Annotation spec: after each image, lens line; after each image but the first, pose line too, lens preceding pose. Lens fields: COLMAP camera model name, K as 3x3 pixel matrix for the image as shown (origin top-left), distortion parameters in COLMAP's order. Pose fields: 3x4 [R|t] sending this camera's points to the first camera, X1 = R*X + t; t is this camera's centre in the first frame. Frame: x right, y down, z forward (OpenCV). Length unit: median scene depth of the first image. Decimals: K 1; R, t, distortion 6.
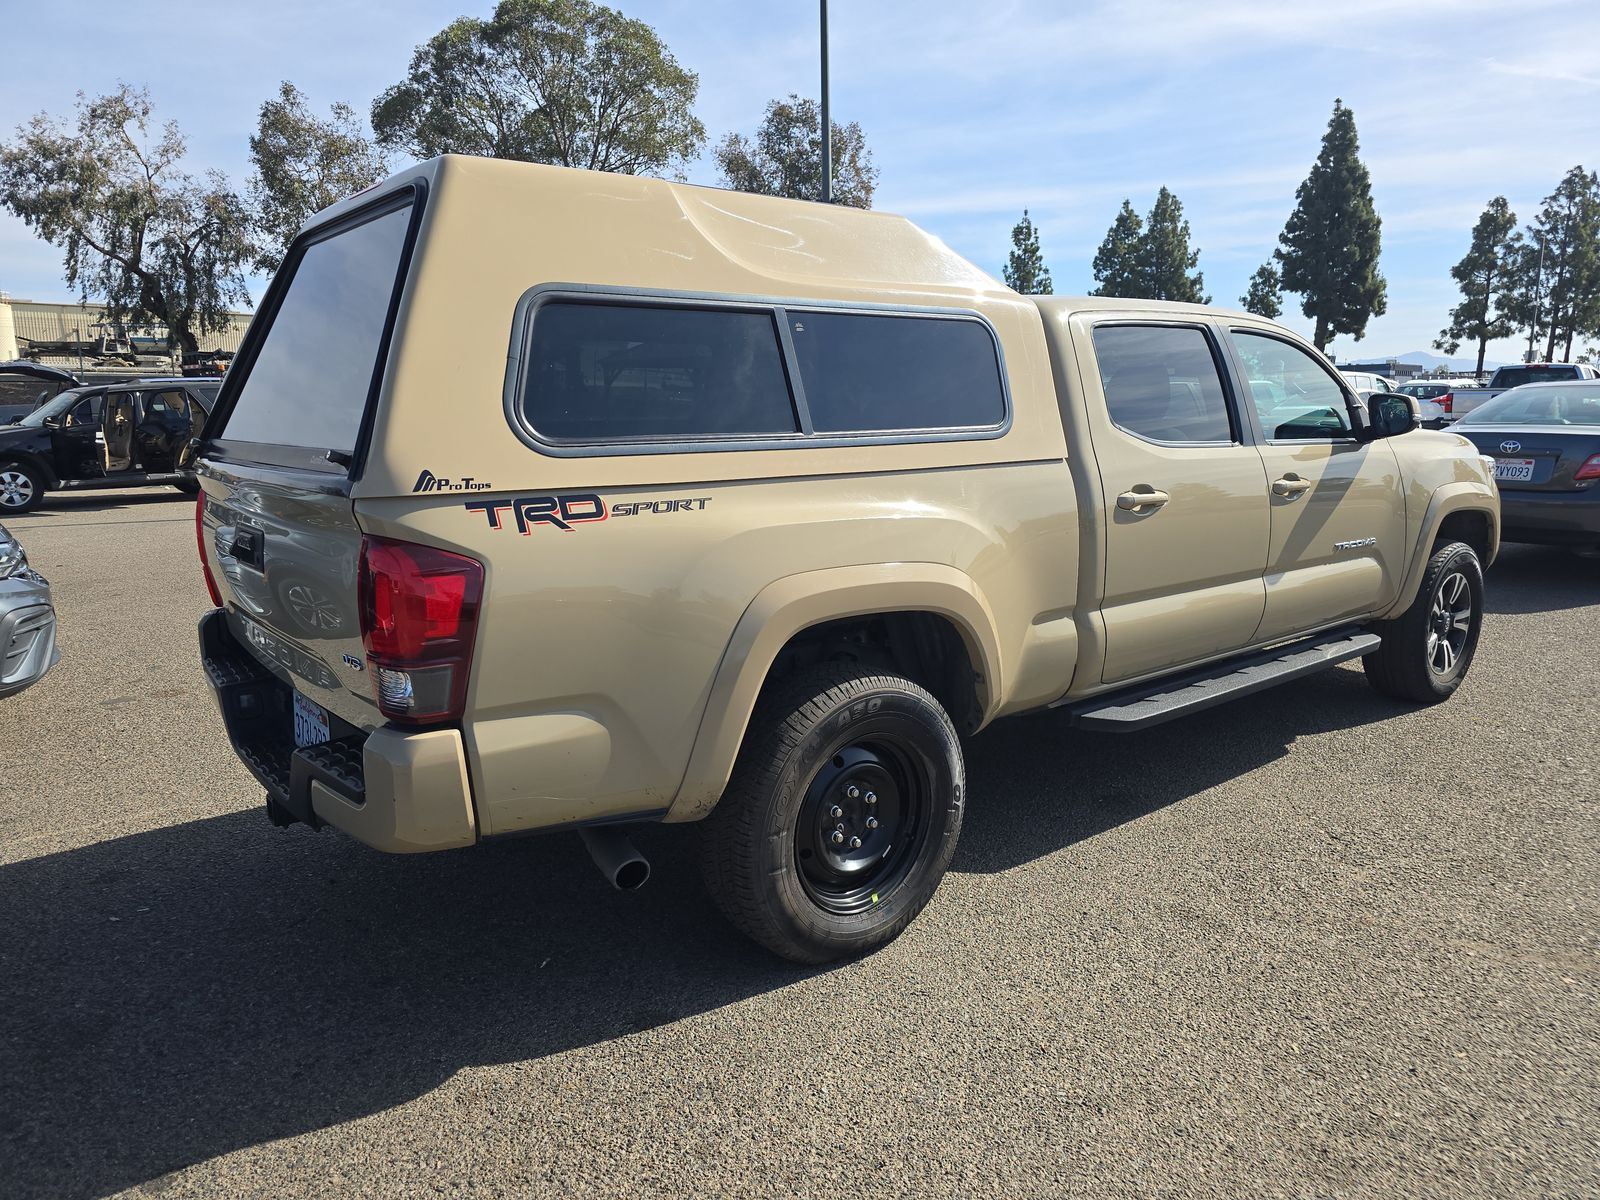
lens RADIAL K [[1076.2, 0, 800.0], [0, 1076.2, 600.0], [0, 0, 1]] dist [-0.001096, -0.003134]
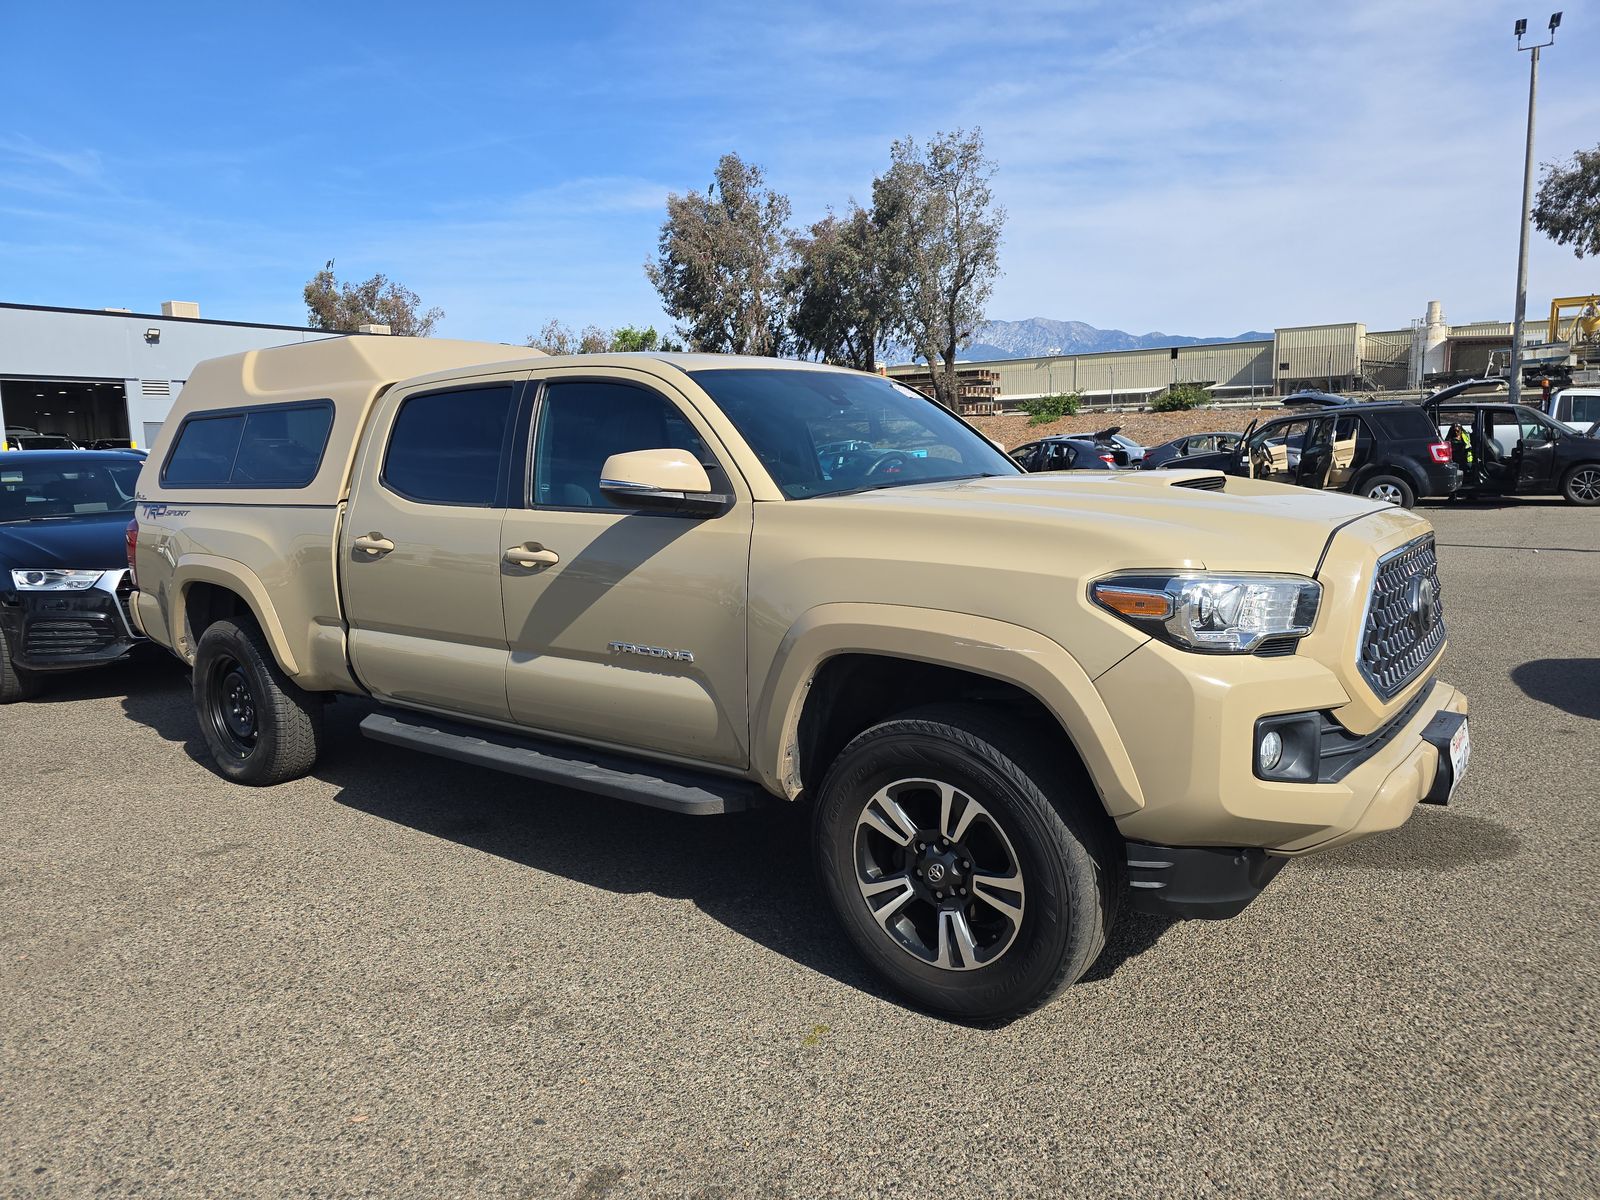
lens RADIAL K [[1105.3, 0, 800.0], [0, 1105.3, 600.0], [0, 0, 1]] dist [0.023413, -0.006212]
pose [[0.234263, 0.140612, -0.961951, 1.610664], [-0.150207, 0.982838, 0.107085, -0.235845], [0.960499, 0.119406, 0.251364, 1.143845]]
